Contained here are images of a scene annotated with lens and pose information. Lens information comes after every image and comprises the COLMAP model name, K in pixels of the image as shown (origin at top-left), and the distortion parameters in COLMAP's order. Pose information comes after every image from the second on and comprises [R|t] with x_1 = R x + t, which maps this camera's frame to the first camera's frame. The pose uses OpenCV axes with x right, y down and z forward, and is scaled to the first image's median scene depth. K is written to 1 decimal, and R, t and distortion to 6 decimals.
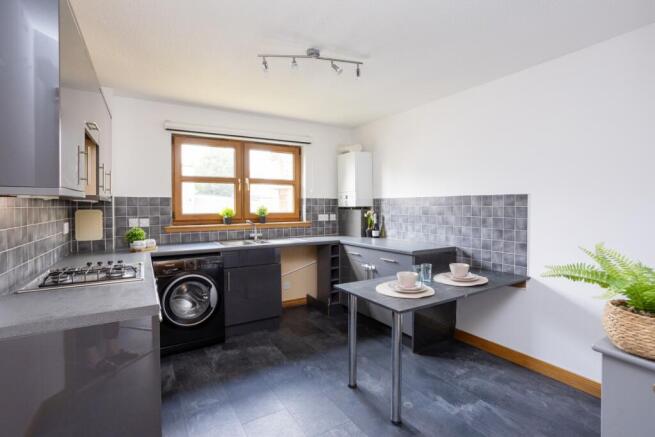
lens RADIAL K [[325.2, 0, 328.7], [0, 325.2, 206.5], [0, 0, 1]] dist [0.000346, 0.000244]
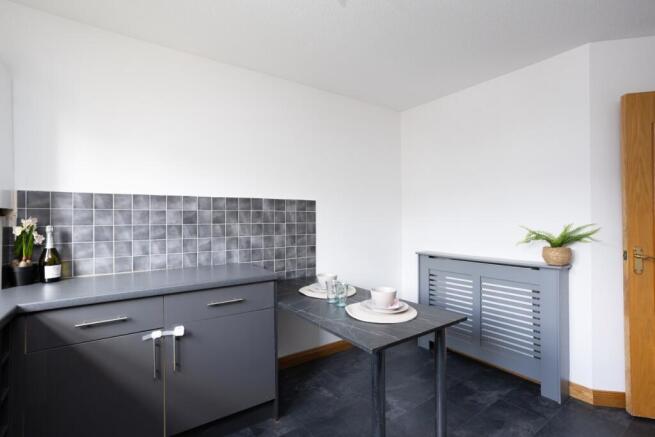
lens RADIAL K [[325.0, 0, 327.5], [0, 325.0, 218.5], [0, 0, 1]] dist [-0.001568, -0.000091]
pose [[-0.089211, 0.005455, 0.995998, -0.368499], [0.008412, 0.999953, -0.004723, 0.021045], [-0.995977, 0.007957, -0.089252, 0.800154]]
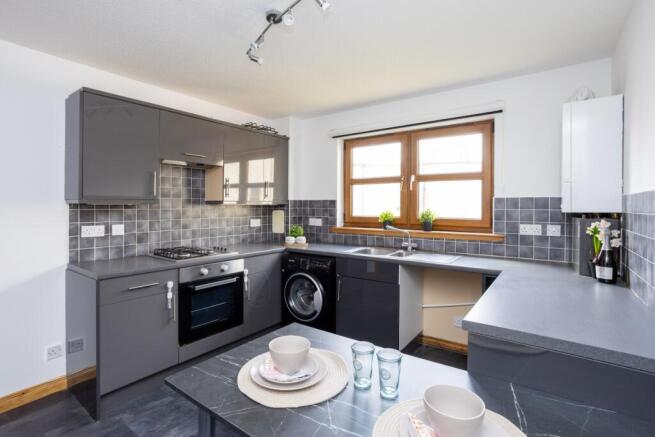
lens RADIAL K [[314.4, 0, 328.1], [0, 314.4, 205.4], [0, 0, 1]] dist [-0.000366, -0.000058]
pose [[0.408084, 0.001891, -0.912943, 0.455771], [-0.007304, 0.999973, -0.001194, -0.008652], [0.912915, 0.007156, 0.408086, 0.557125]]
